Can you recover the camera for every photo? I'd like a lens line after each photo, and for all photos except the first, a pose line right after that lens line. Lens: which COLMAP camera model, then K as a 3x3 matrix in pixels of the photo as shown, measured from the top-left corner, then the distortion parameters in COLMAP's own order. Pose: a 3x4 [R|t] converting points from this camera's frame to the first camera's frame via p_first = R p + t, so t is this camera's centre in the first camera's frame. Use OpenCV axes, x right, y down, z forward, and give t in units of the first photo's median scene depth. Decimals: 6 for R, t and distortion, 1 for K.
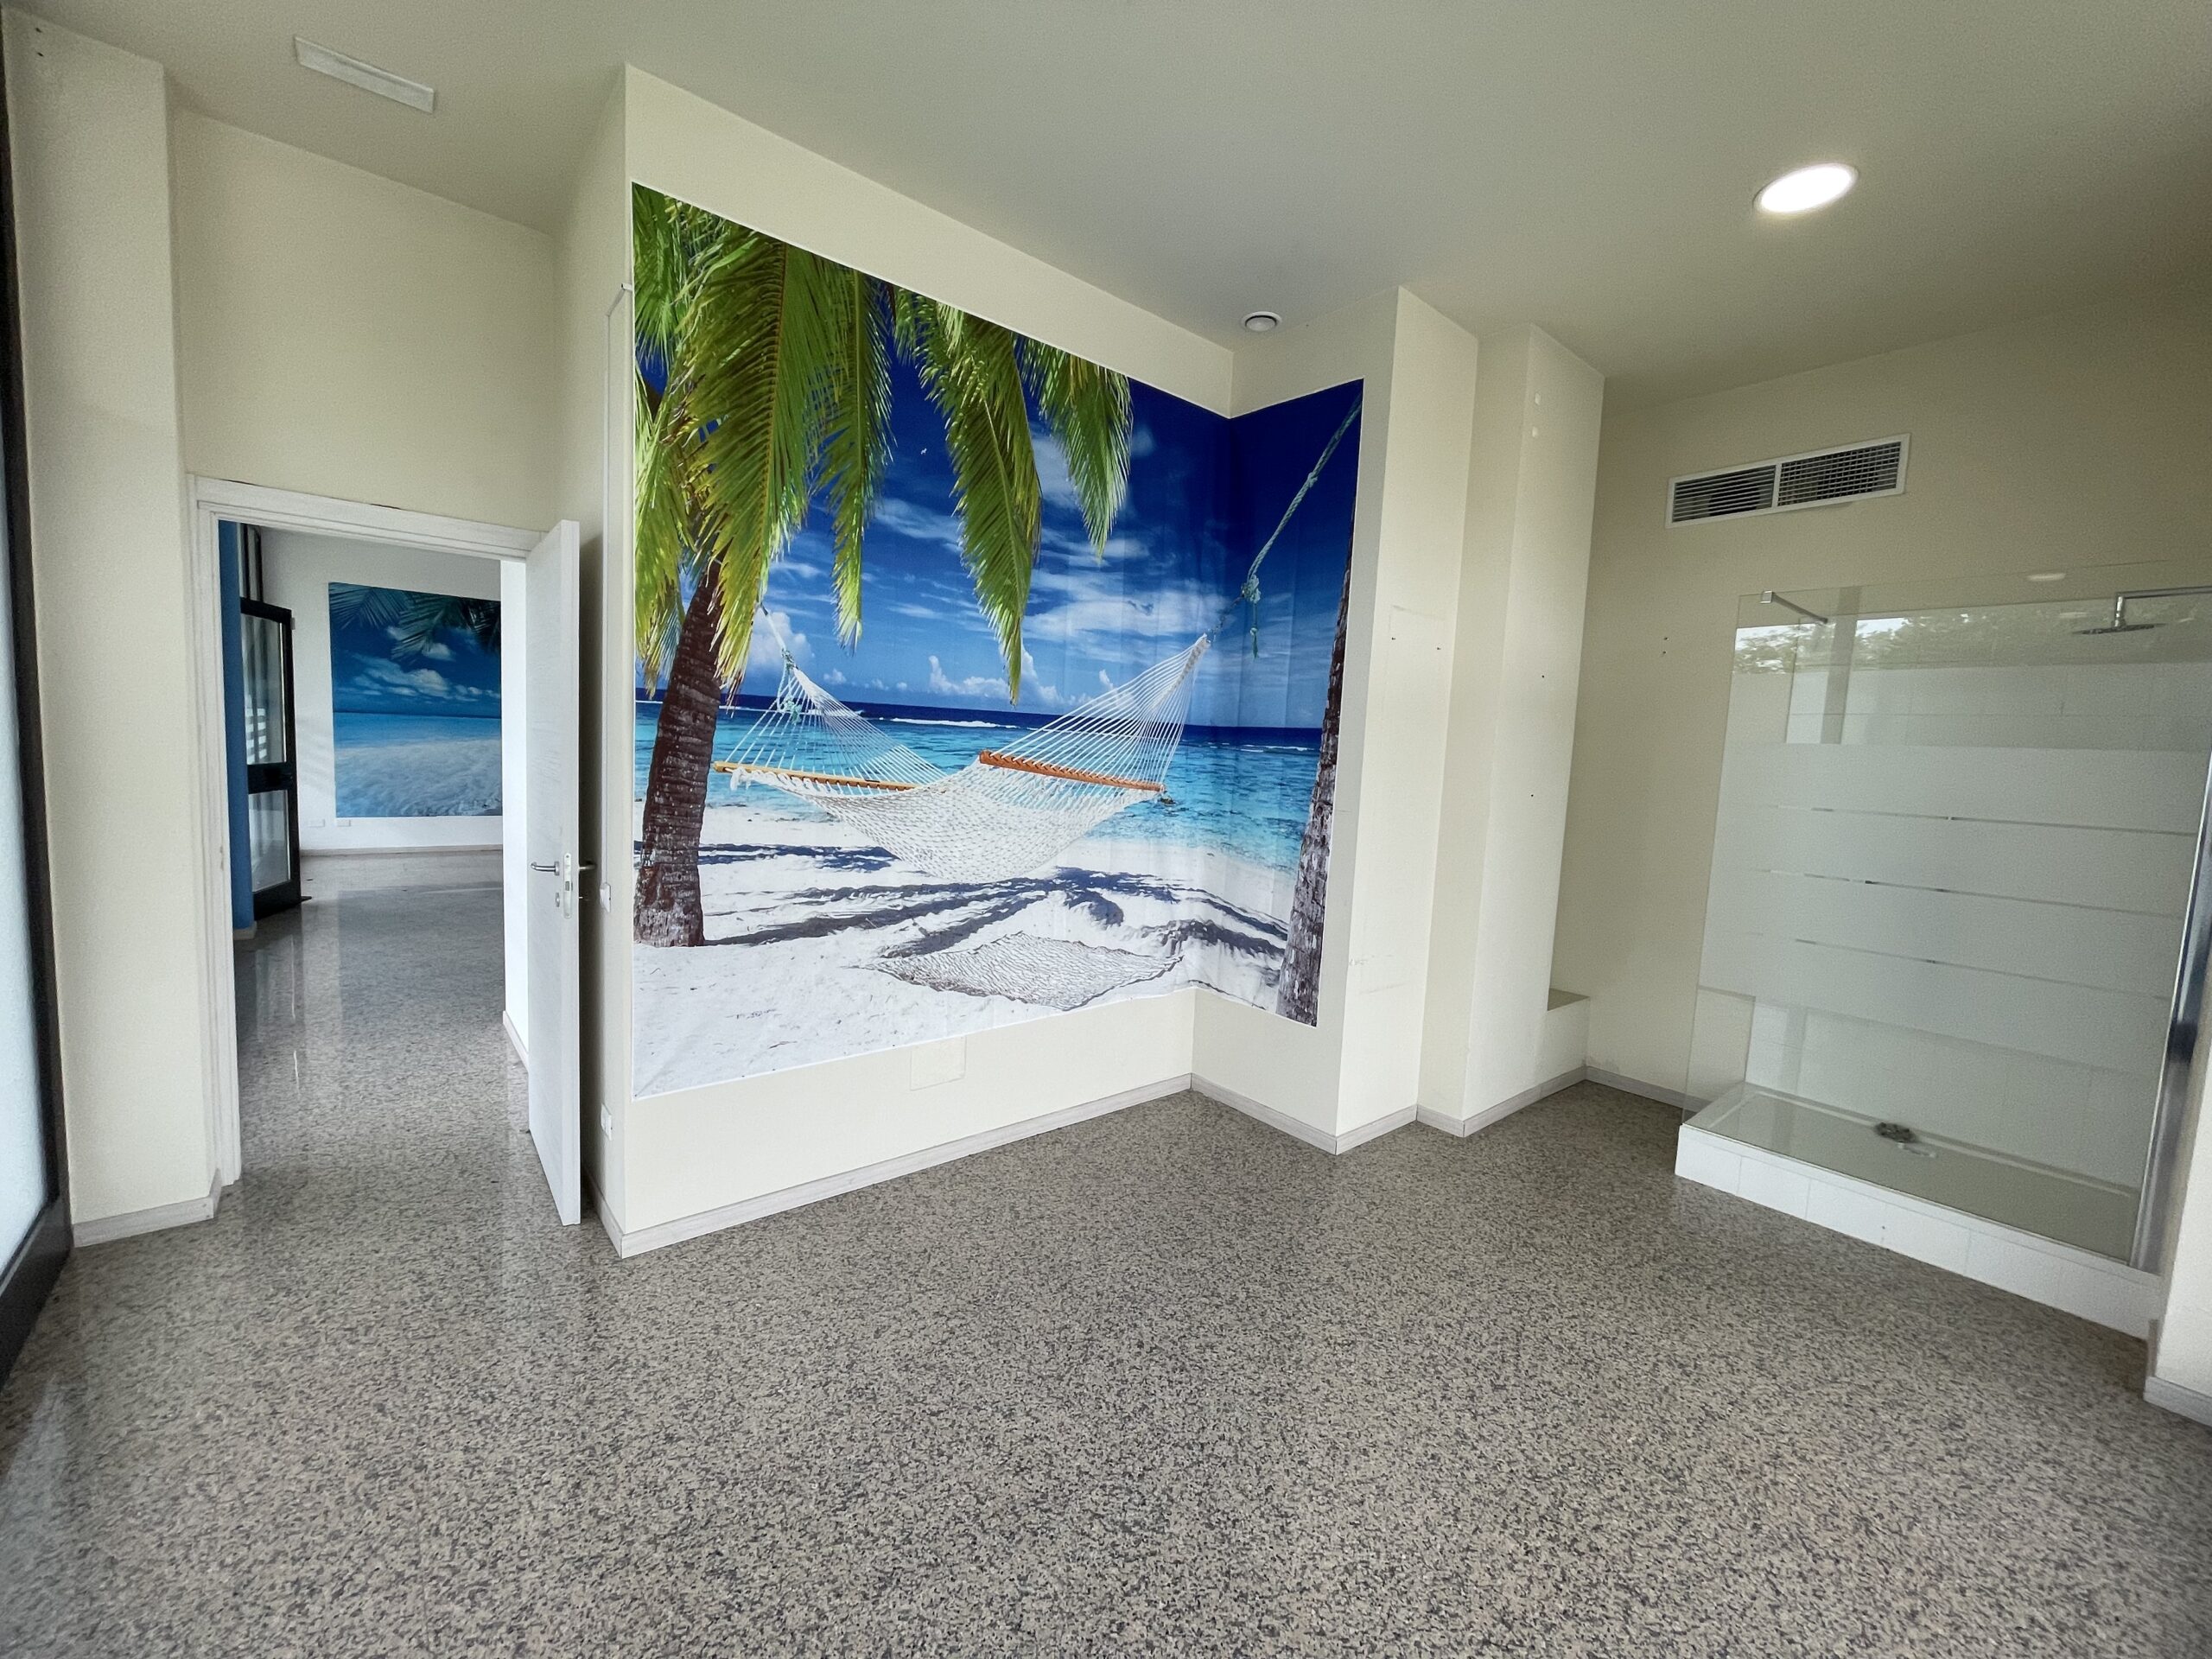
lens RADIAL K [[890.7, 0, 1105.8], [0, 890.7, 822.2], [0, 0, 1]] dist [0.002365, 0.000464]
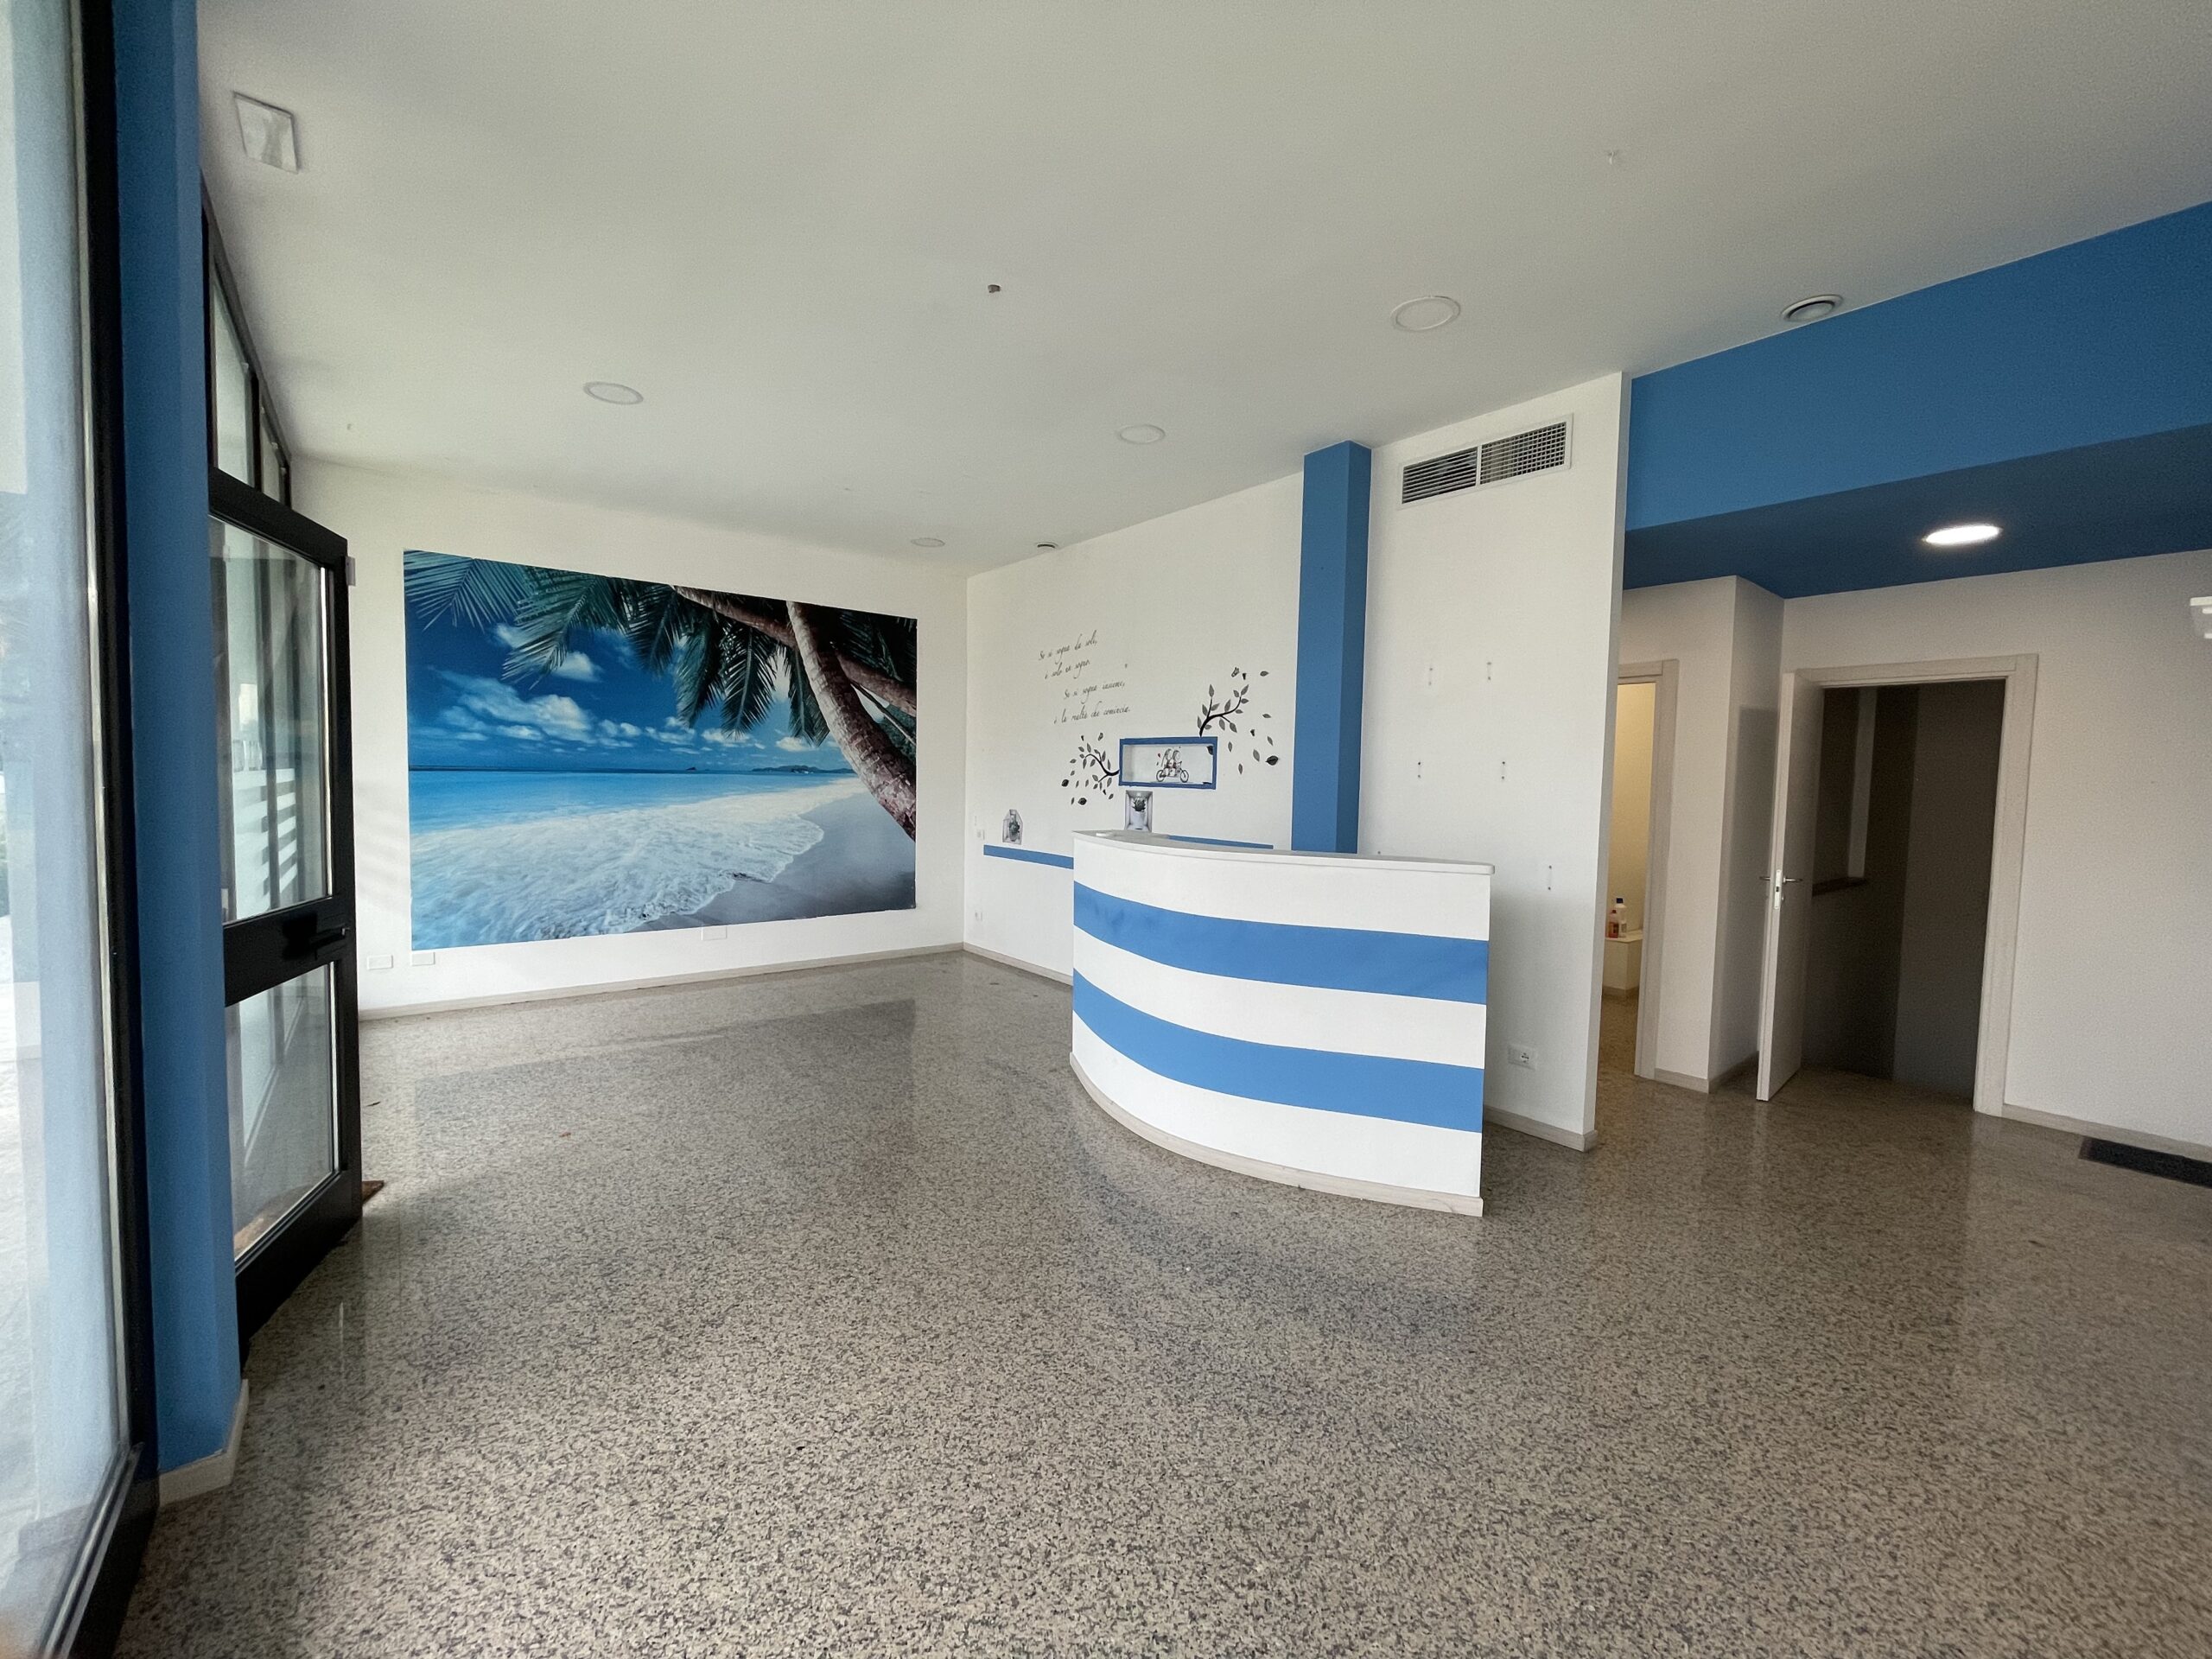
lens RADIAL K [[895.1, 0, 1099.6], [0, 895.1, 824.9], [0, 0, 1]] dist [0.000023, 0.000749]
pose [[0.999213, -0.027529, -0.028543, -0.389532], [0.026409, 0.998894, -0.038902, -0.052204], [0.029582, 0.038118, 0.998835, 0.420247]]
